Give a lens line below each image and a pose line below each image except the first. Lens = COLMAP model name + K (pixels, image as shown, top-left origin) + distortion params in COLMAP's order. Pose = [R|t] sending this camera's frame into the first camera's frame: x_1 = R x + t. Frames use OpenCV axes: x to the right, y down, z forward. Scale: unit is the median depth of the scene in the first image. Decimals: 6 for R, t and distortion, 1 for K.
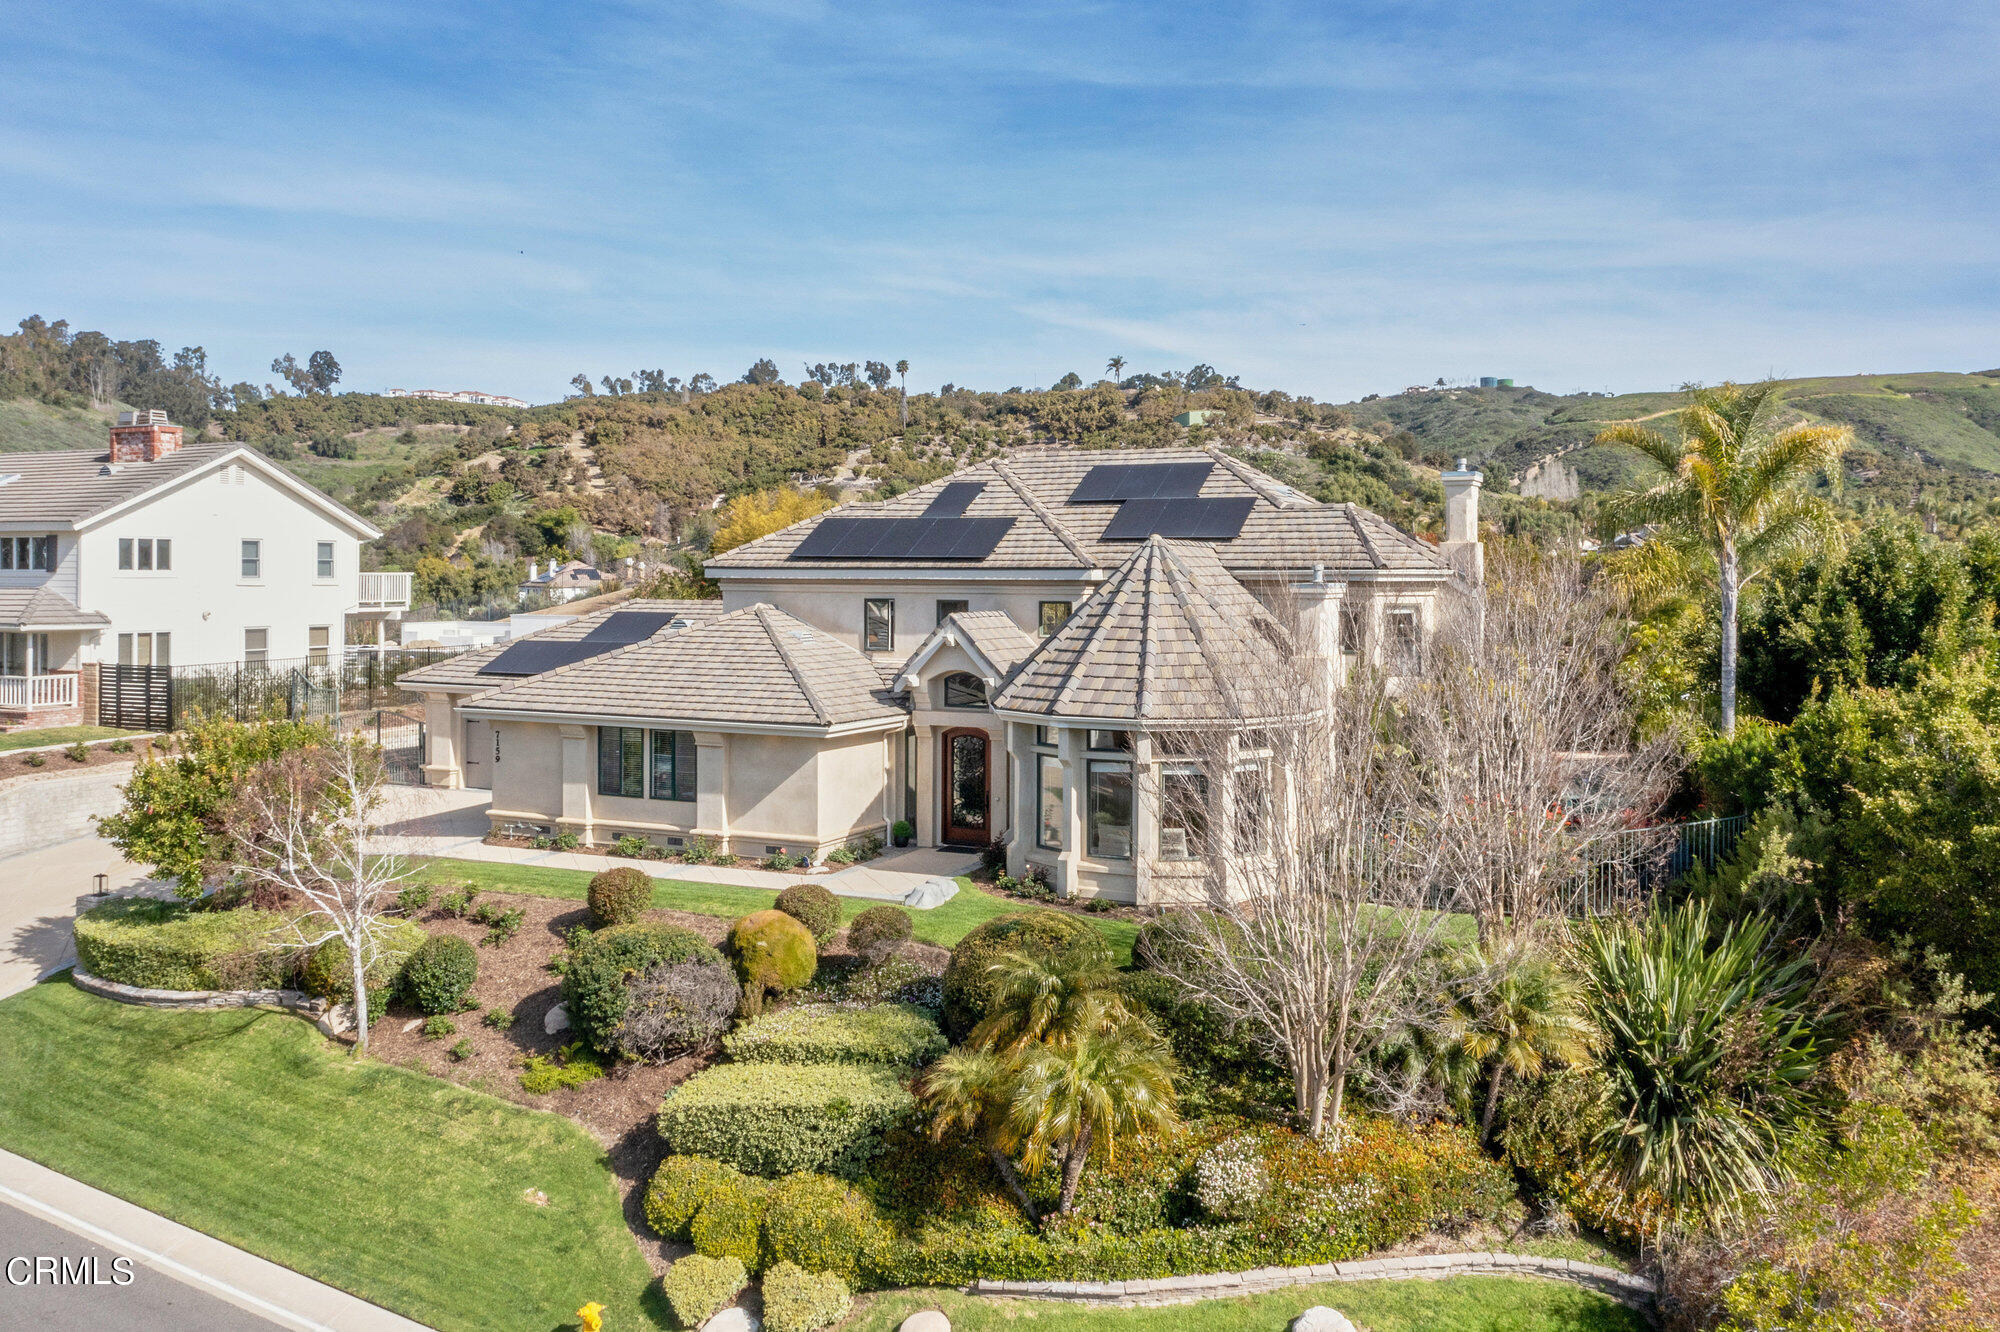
lens RADIAL K [[1612.8, 0, 1007.0], [0, 1612.8, 574.0], [0, 0, 1]] dist [-0.027335, 0.003341]
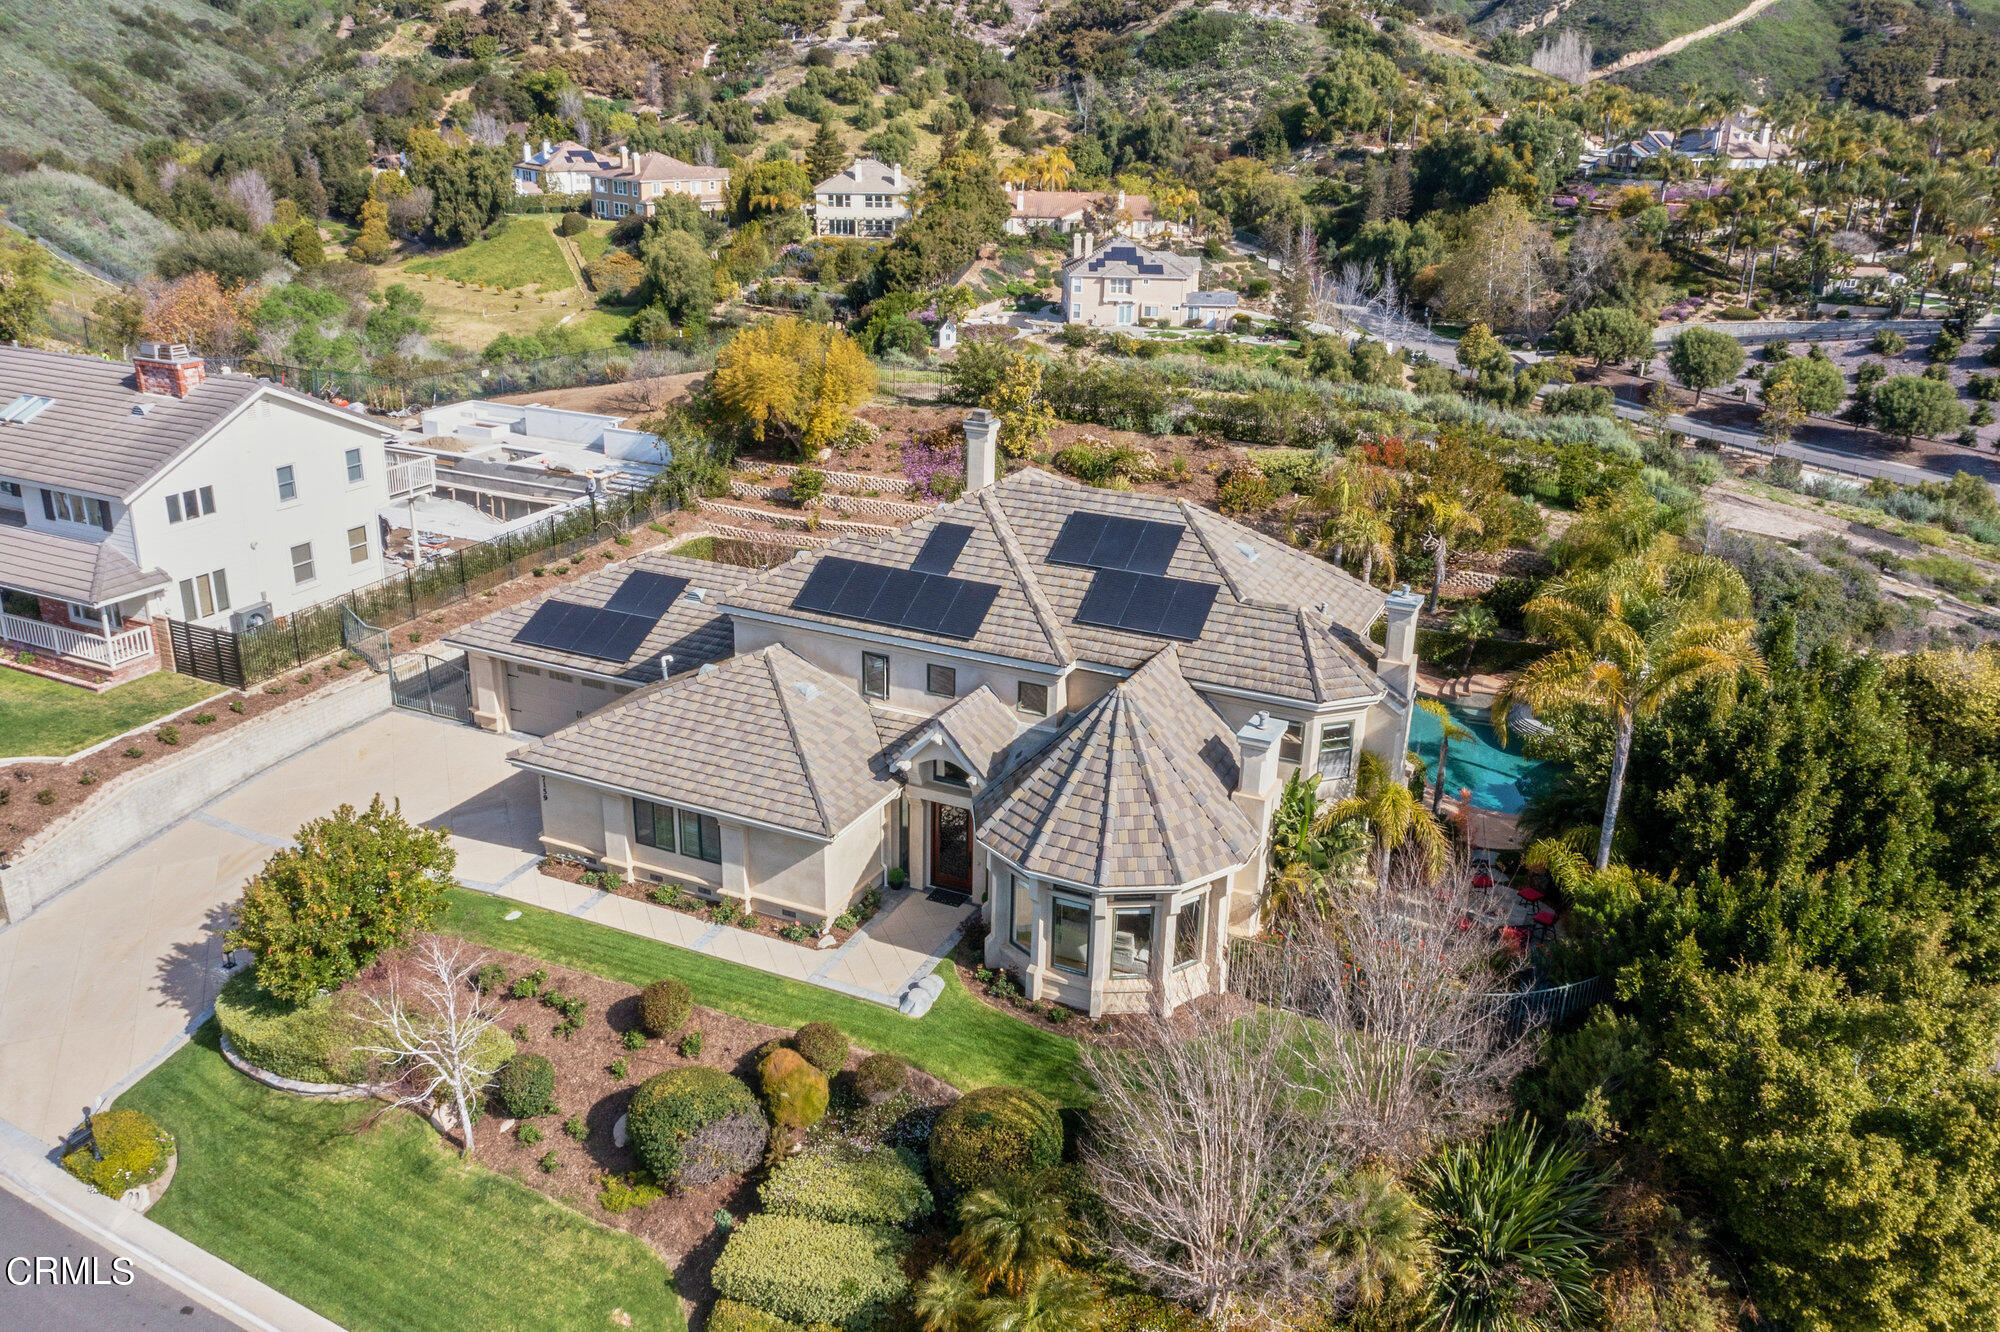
lens RADIAL K [[1552.3, 0, 1008.0], [0, 1552.3, 650.4], [0, 0, 1]] dist [-0.036255, 0.018825]
pose [[0.999828, 0.016952, 0.007511, 0.004397], [-0.018502, 0.938591, 0.344536, -0.389890], [-0.001209, -0.344615, 0.938743, -0.003945]]
